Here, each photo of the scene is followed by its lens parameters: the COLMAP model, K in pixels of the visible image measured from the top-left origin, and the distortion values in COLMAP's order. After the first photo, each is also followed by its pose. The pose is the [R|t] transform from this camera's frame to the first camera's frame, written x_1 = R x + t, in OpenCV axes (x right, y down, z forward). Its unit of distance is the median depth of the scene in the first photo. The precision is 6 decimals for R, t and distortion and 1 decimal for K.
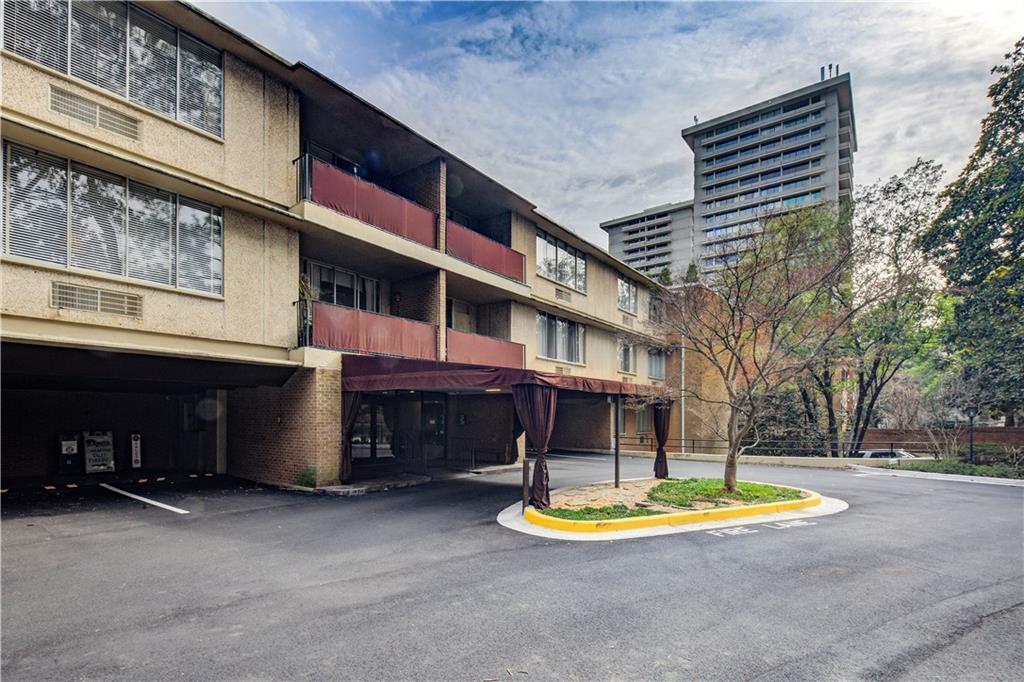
lens RADIAL K [[493.9, 0, 511.6], [0, 493.9, 414.0], [0, 0, 1]] dist [-0.000987, -0.000336]
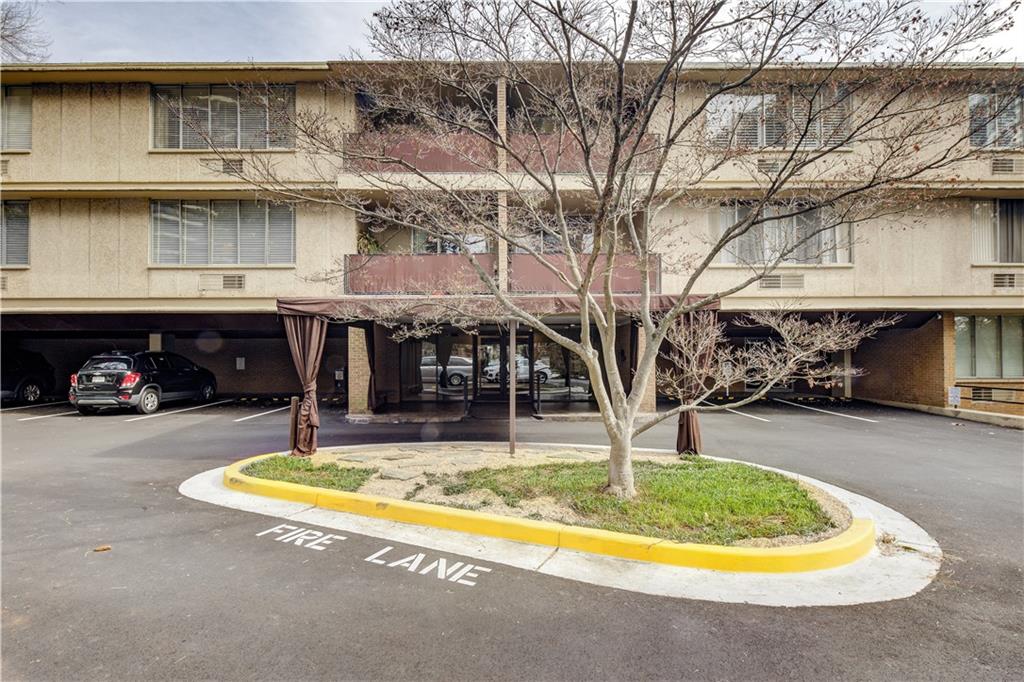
lens RADIAL K [[498.8, 0, 512.0], [0, 498.8, 341.0], [0, 0, 1]] dist [-0.000582, -0.000136]
pose [[0.616954, -0.024128, -0.786629, 0.774750], [0.011503, 0.999700, -0.021642, 0.005816], [0.786915, 0.004303, 0.617046, 0.570741]]
